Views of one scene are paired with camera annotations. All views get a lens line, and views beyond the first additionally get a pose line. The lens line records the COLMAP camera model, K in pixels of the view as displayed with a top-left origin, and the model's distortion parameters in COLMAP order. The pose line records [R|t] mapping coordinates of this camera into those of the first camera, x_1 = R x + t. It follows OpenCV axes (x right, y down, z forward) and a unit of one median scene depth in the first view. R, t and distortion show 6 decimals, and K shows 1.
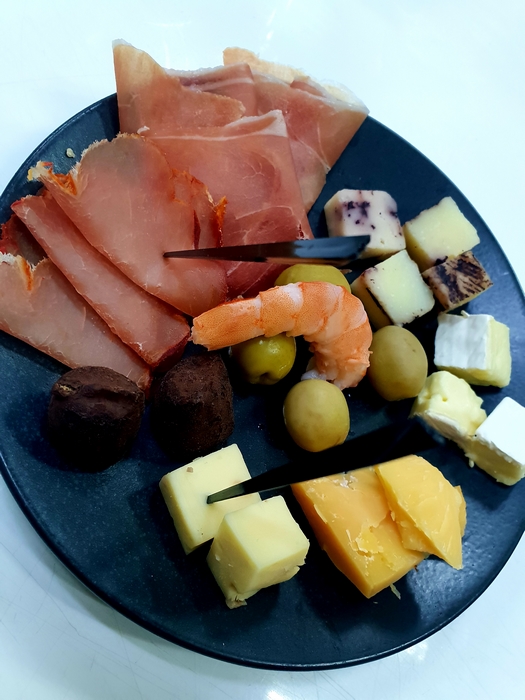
lens RADIAL K [[542.3, 0, 263.0], [0, 542.3, 329.4], [0, 0, 1]] dist [-0.007581, 0.014786]
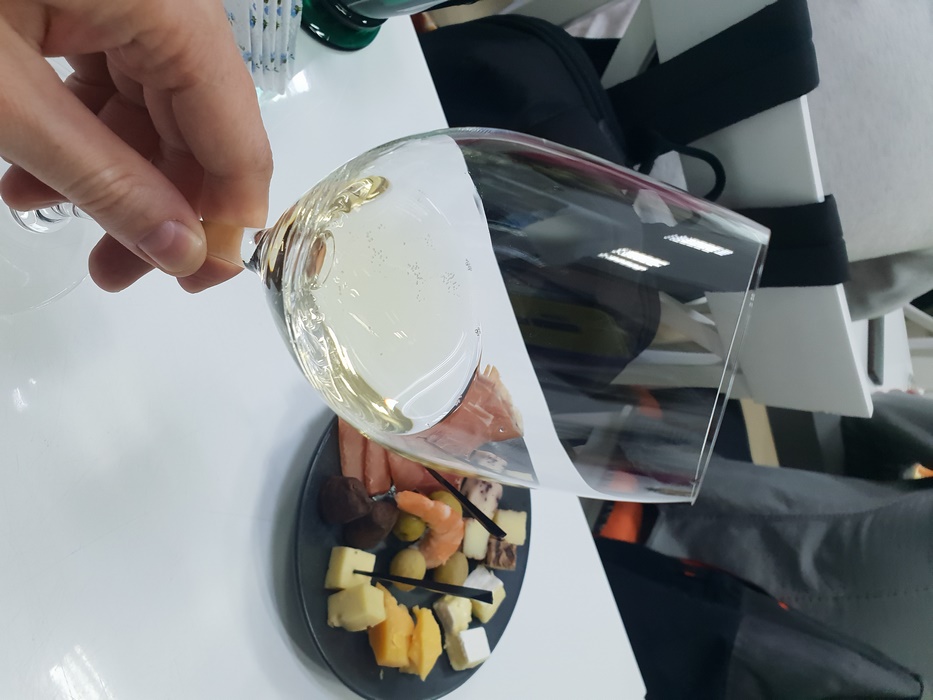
lens RADIAL K [[722.8, 0, 466.5], [0, 722.8, 350.0], [0, 0, 1]] dist [-0.007581, 0.014786]
pose [[0.693708, 0.685621, 0.220666, -0.736956], [-0.622616, 0.724855, -0.294846, 0.200438], [-0.362103, 0.067146, 0.929716, -1.252677]]
